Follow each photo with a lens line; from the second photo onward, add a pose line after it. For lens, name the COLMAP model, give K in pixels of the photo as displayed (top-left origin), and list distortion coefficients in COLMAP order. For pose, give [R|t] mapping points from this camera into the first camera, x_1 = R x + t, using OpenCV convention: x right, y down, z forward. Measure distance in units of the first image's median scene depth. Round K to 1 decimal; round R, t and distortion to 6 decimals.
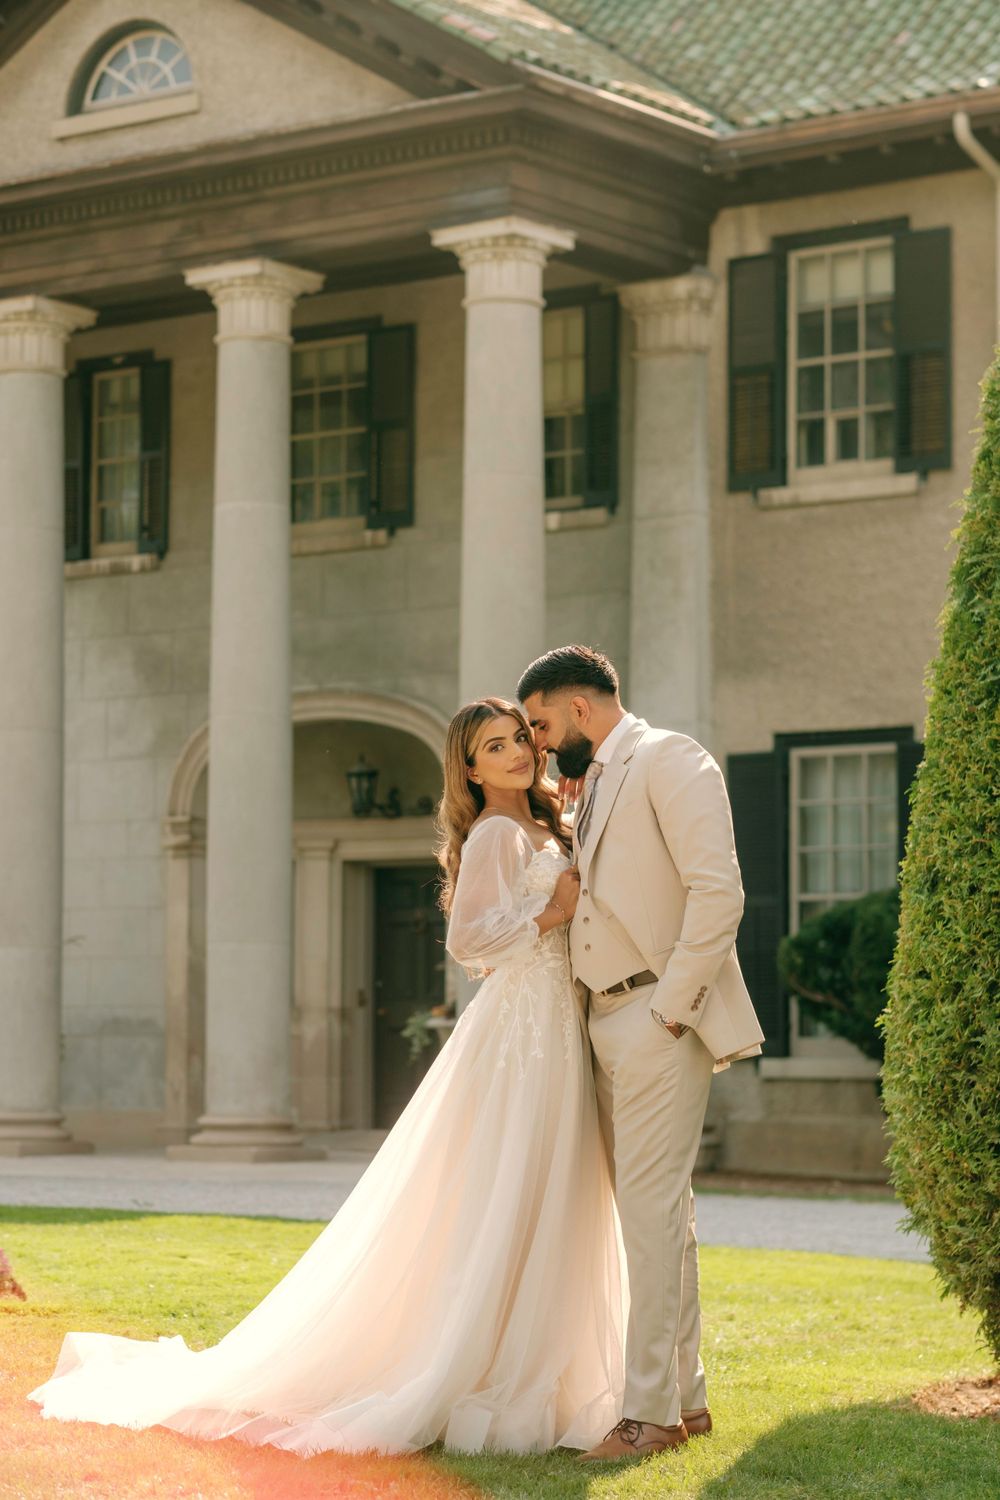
lens RADIAL K [[3639.5, 0, 500.0], [0, 3639.5, 750.0], [0, 0, 1]] dist [-0.027573, 0.185217]
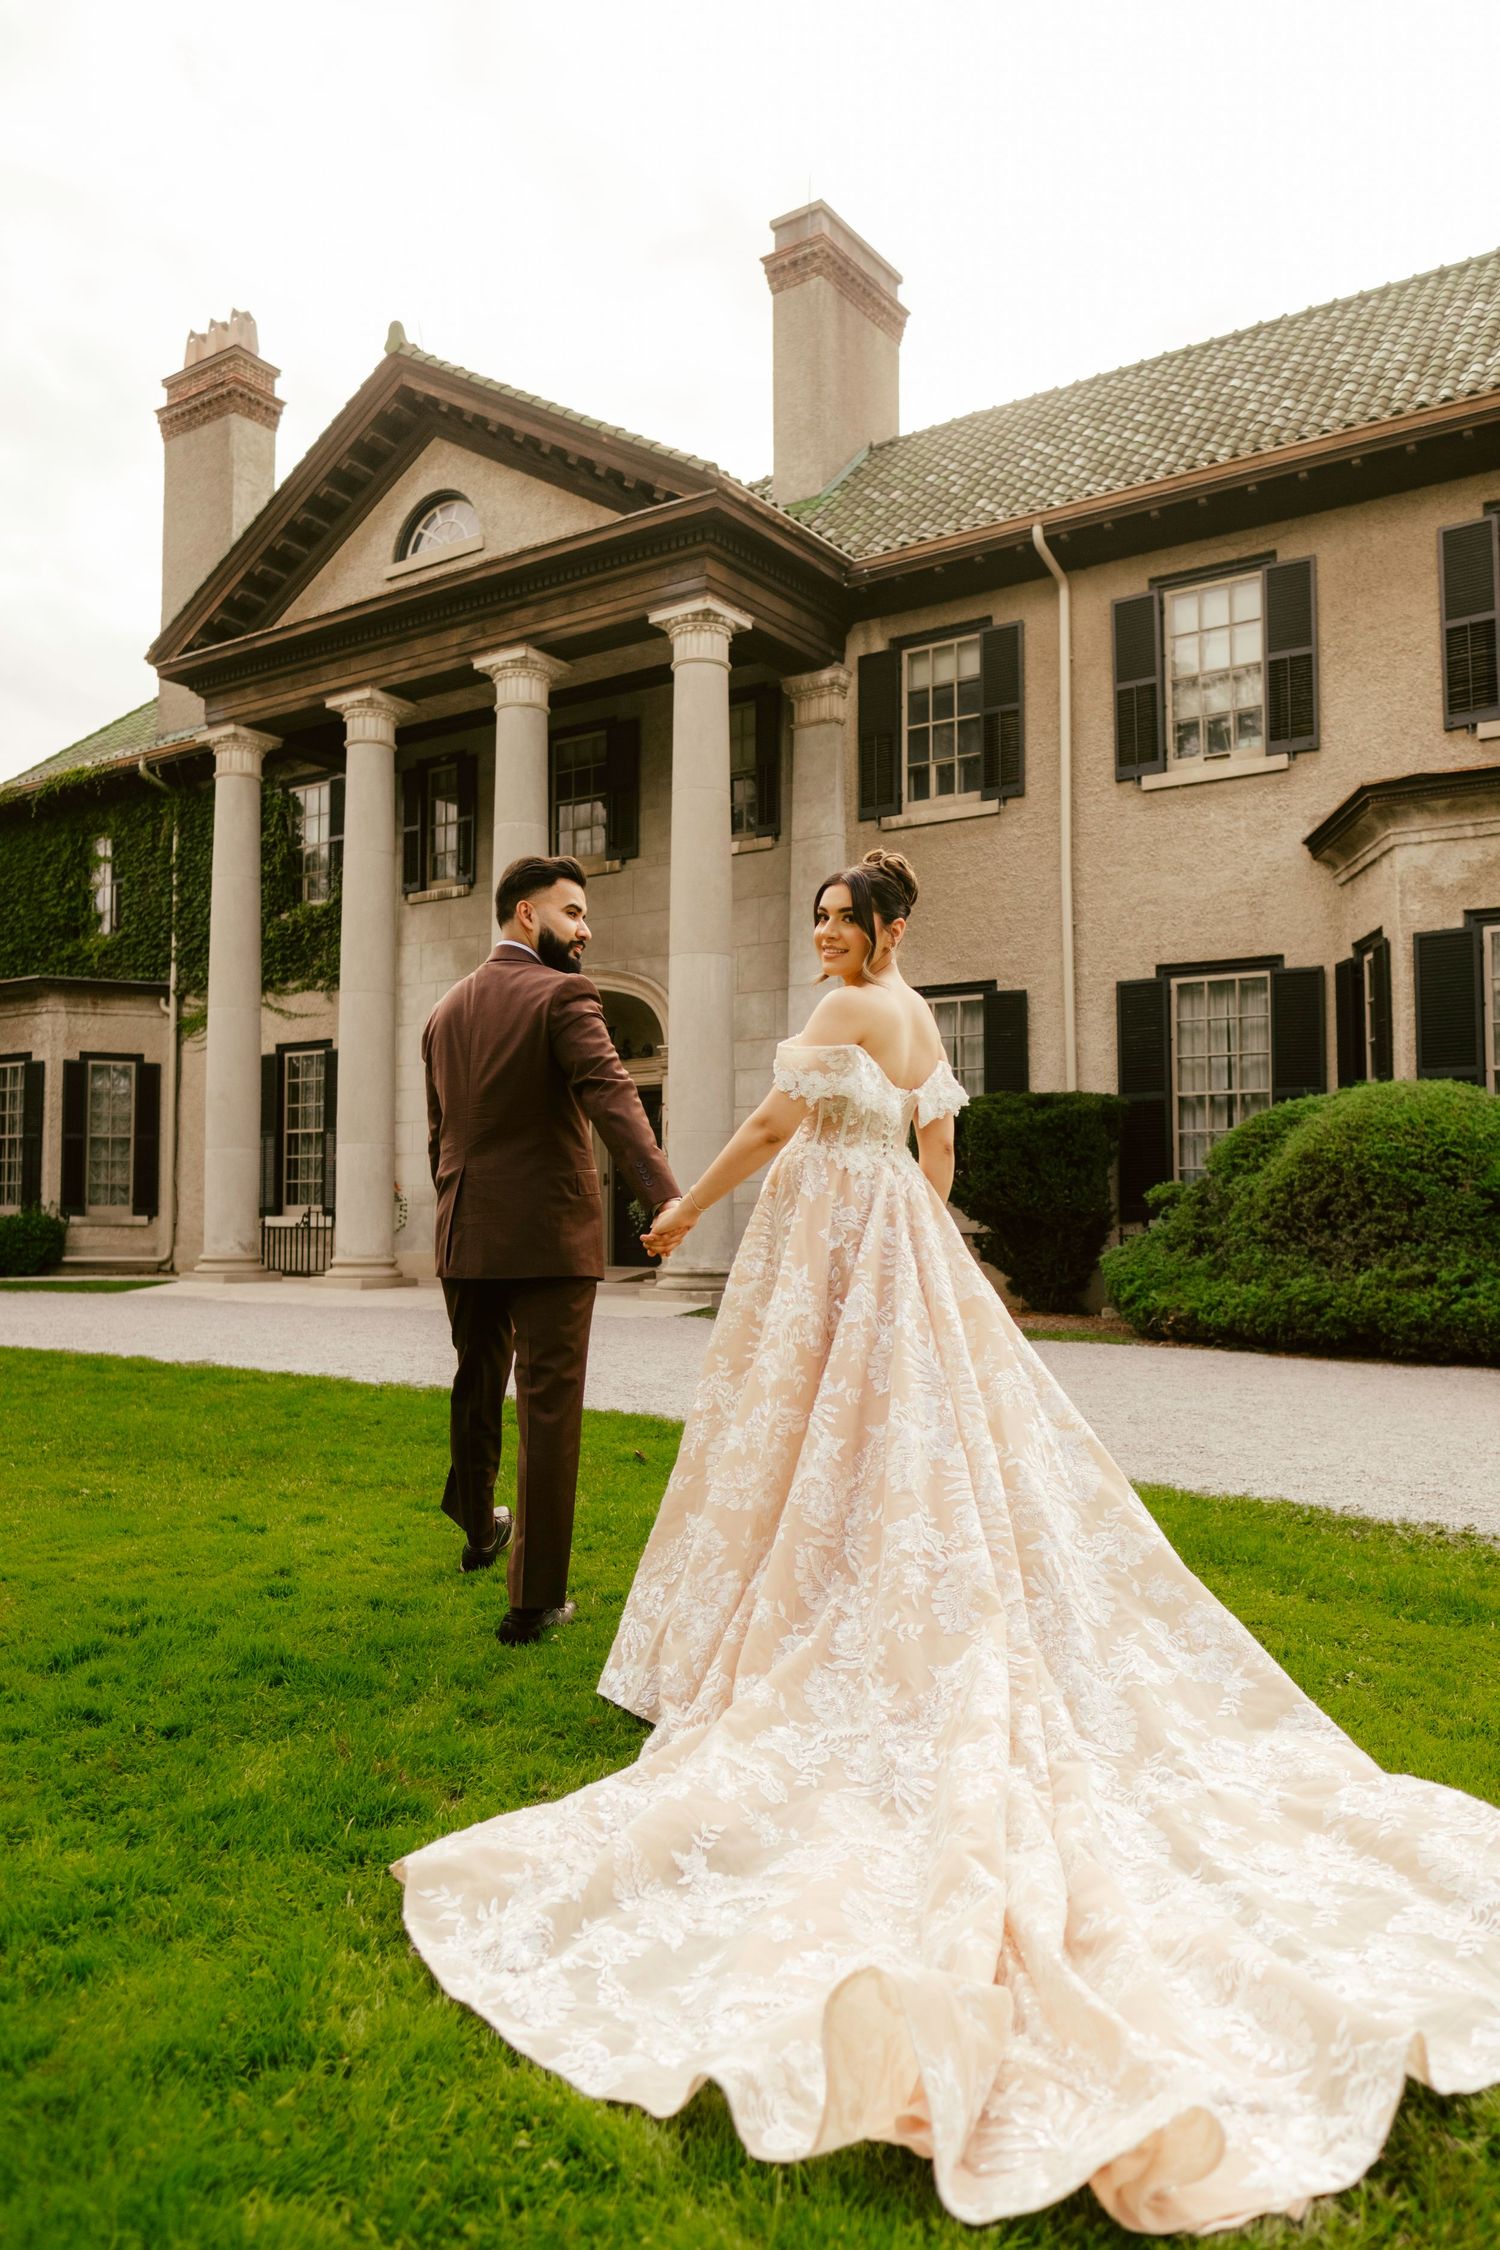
lens RADIAL K [[1584.4, 0, 750.0], [0, 1584.4, 1125.0], [0, 0, 1]] dist [-0.003852, 0.000237]
pose [[0.999346, -0.001422, 0.036132, -0.002145], [0.000399, 0.999600, 0.028291, 0.029883], [-0.036158, -0.028258, 0.998946, 0.377950]]
